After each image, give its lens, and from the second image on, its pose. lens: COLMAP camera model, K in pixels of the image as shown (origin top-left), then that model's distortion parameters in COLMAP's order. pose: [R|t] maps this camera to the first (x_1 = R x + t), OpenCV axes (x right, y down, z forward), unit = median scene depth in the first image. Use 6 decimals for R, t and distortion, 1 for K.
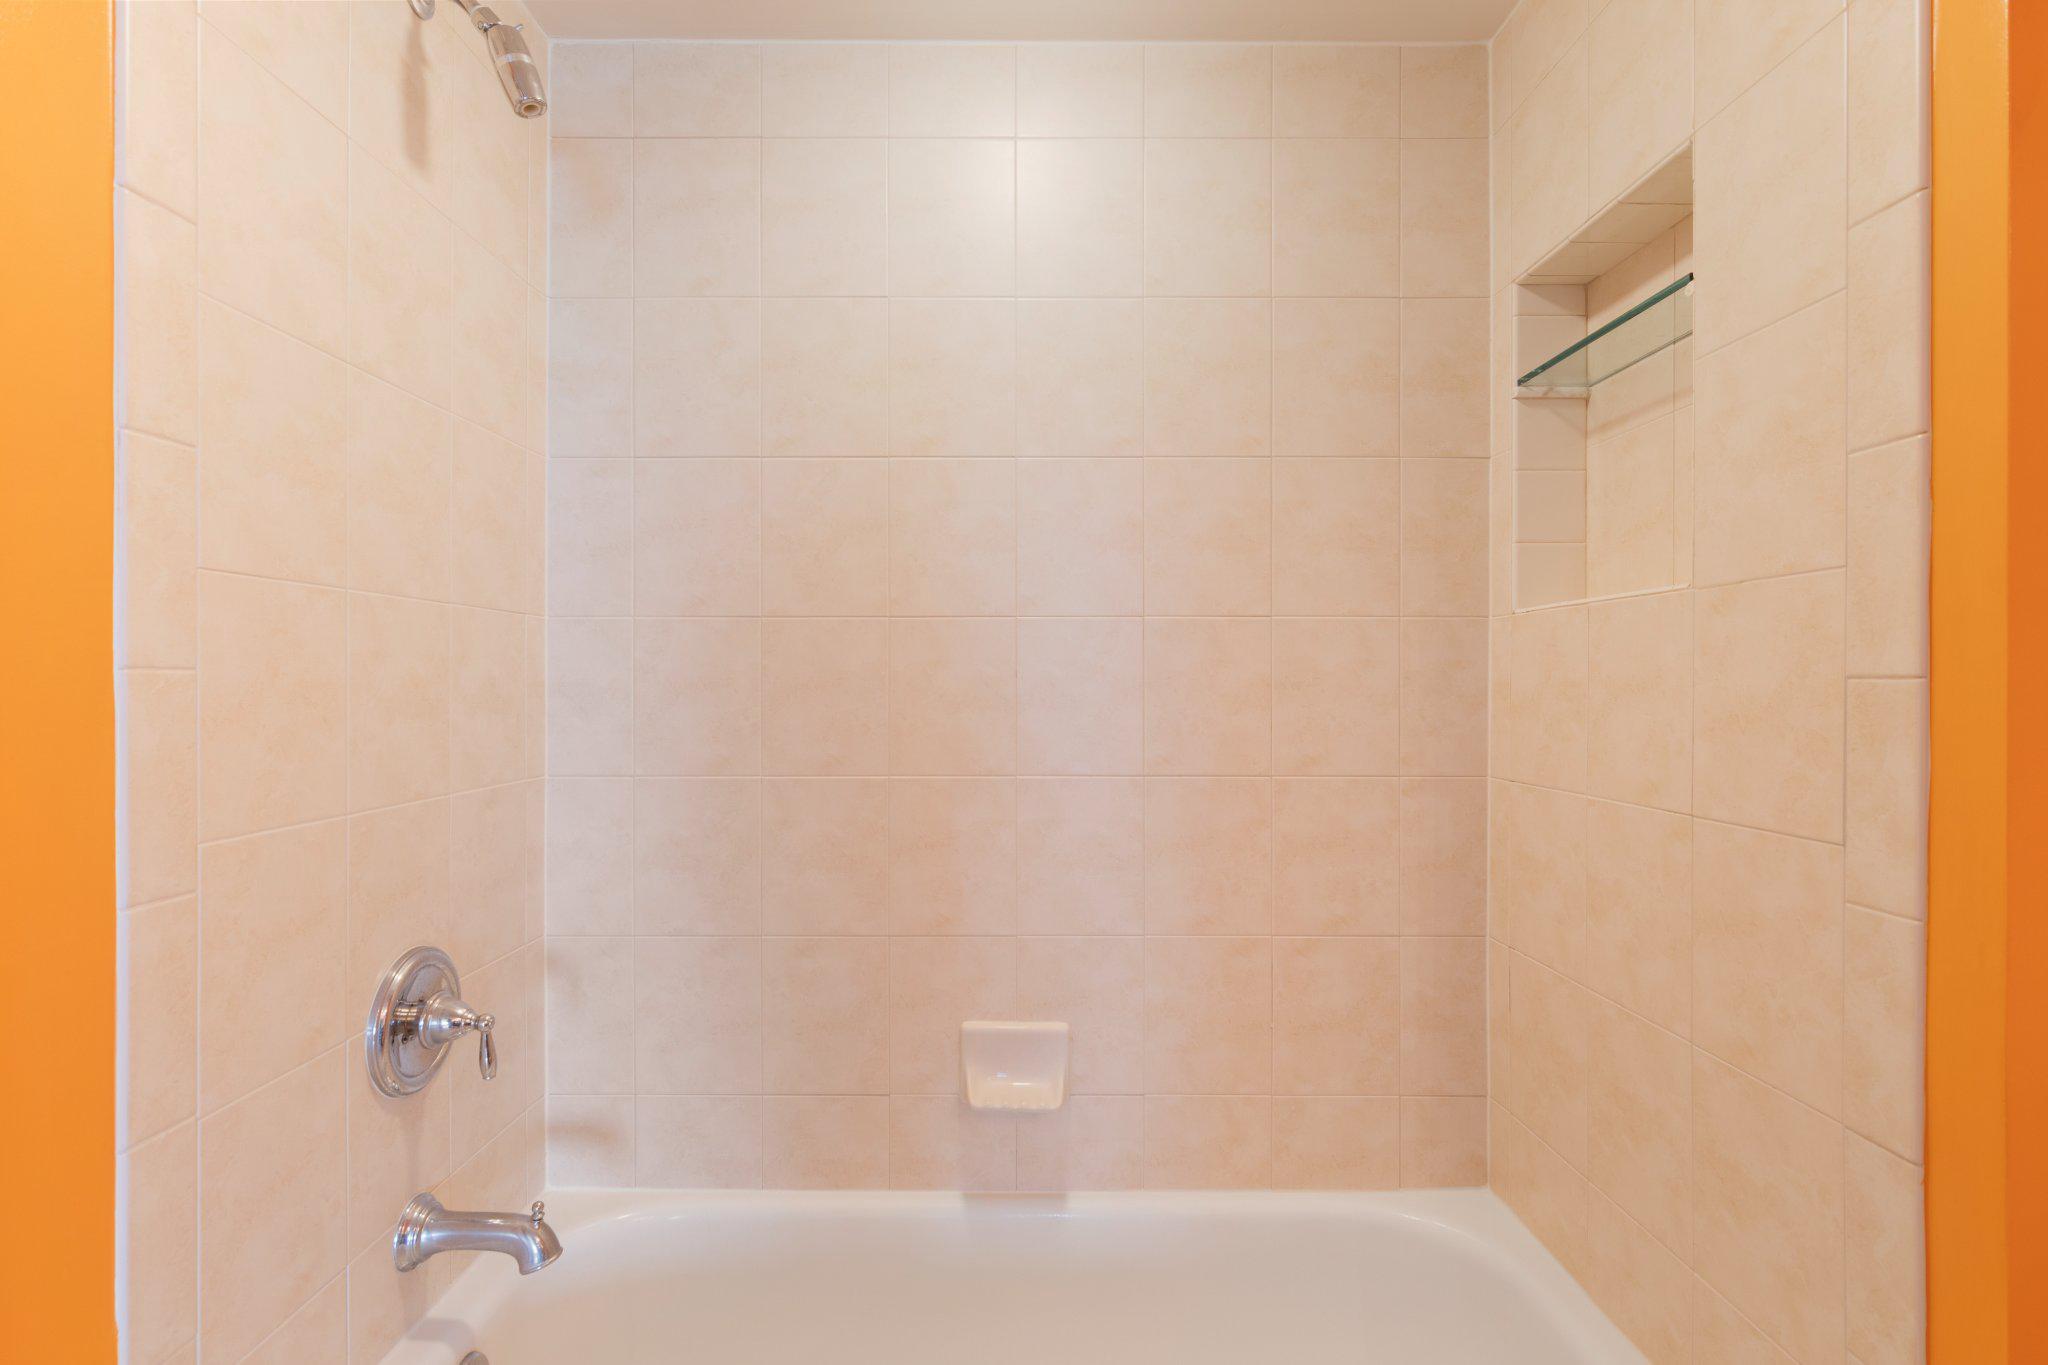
lens RADIAL K [[1000.2, 0, 1017.2], [0, 1000.2, 680.0], [0, 0, 1]] dist [-0.003291, -0.000460]
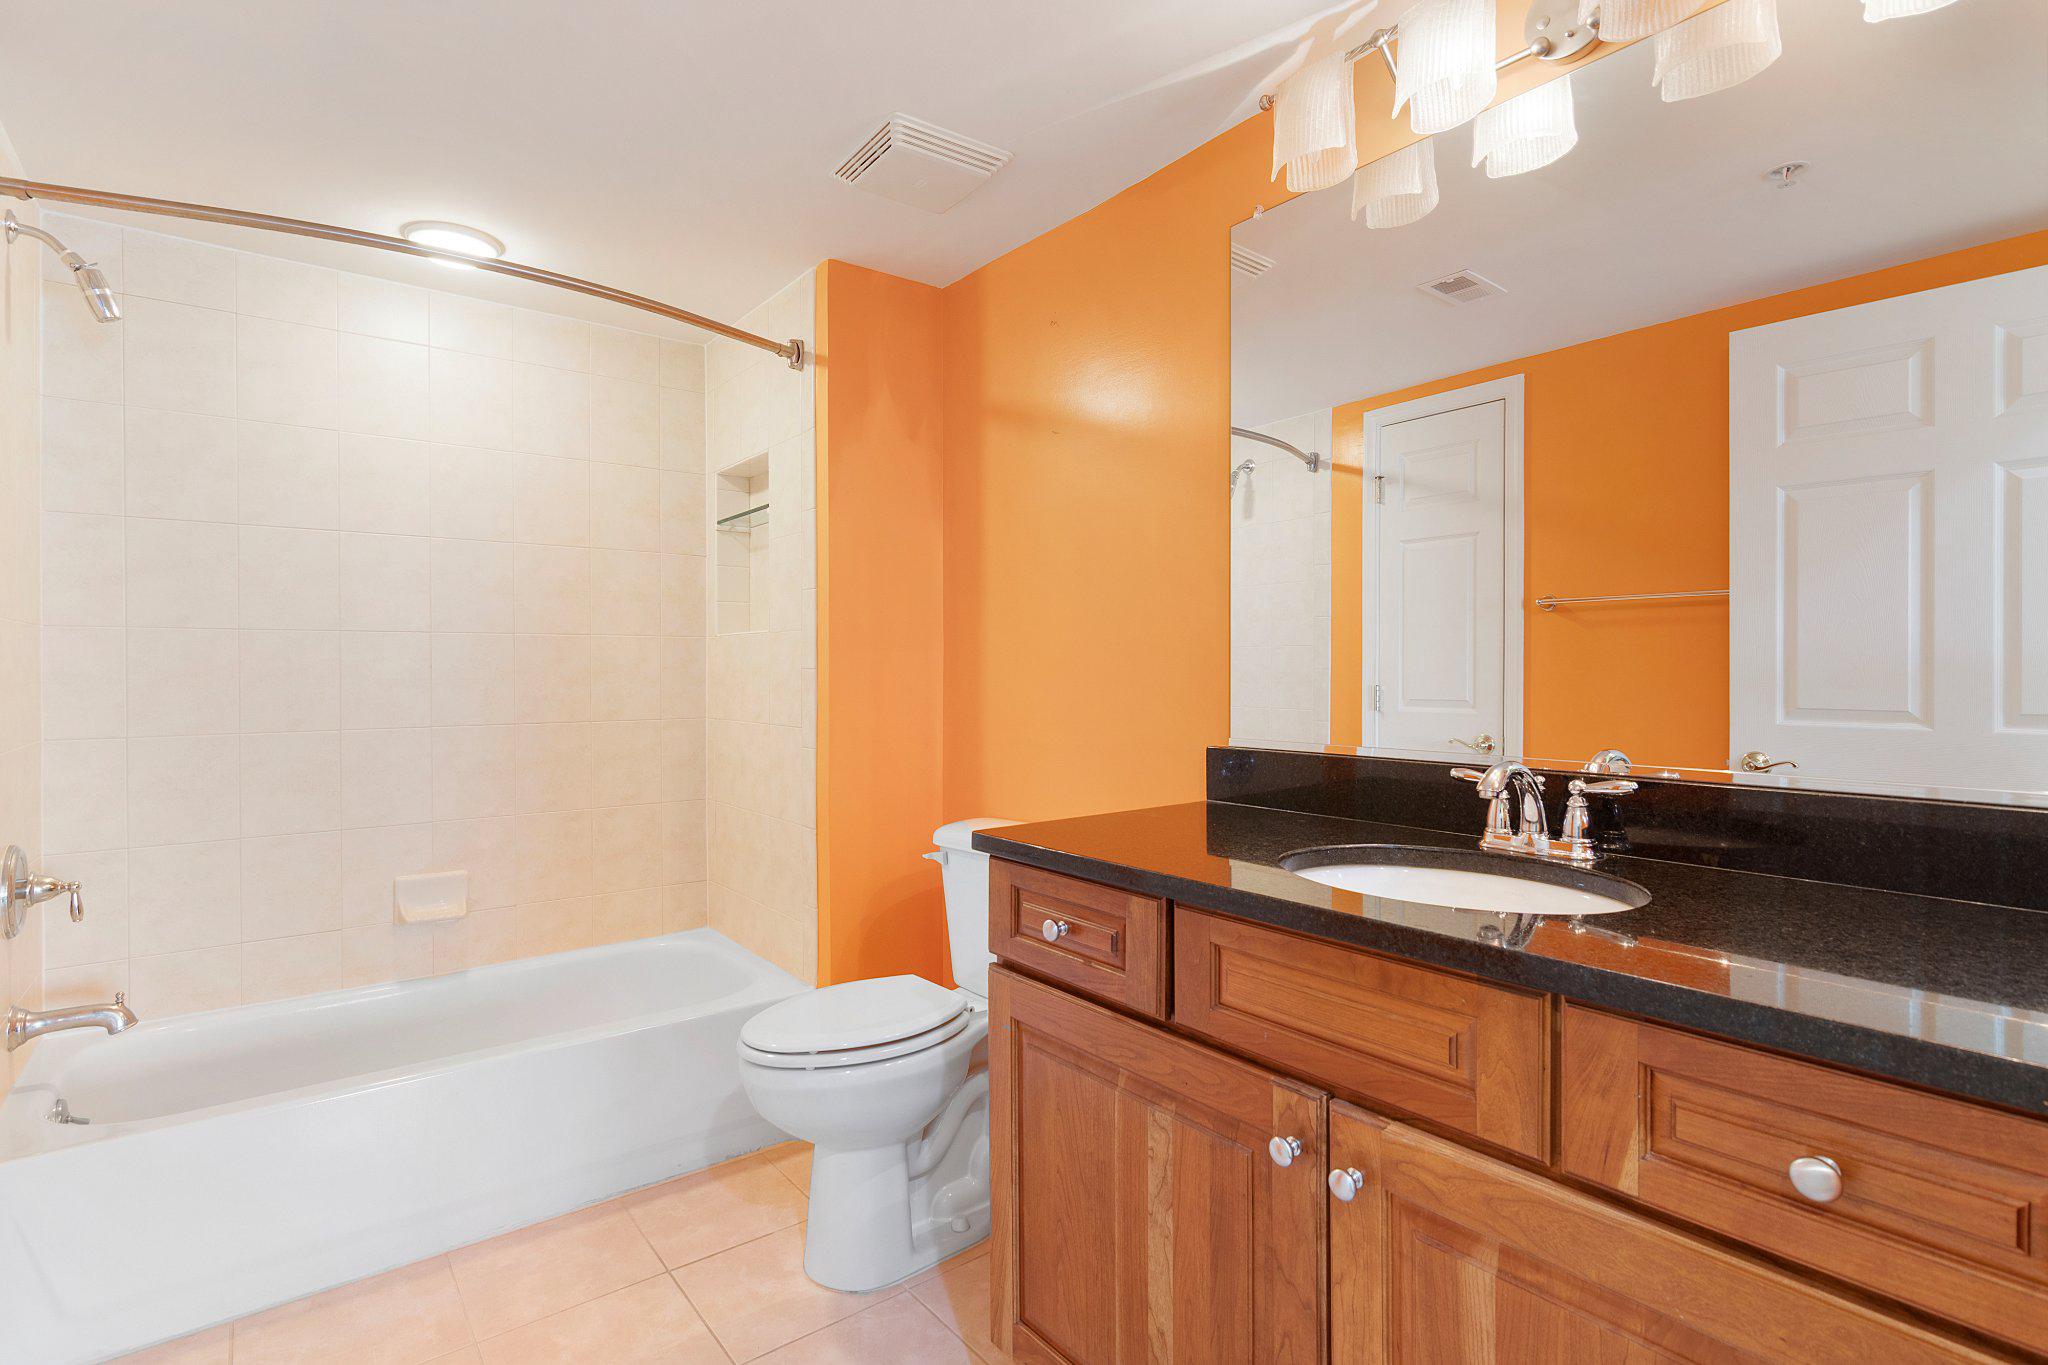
lens RADIAL K [[1000.2, 0, 1013.0], [0, 1000.2, 671.4], [0, 0, 1]] dist [-0.003291, -0.000460]
pose [[0.798428, -0.006190, 0.602058, -0.236881], [-0.000438, 0.999941, 0.010863, -0.016654], [-0.602090, -0.008937, 0.798378, -0.954352]]
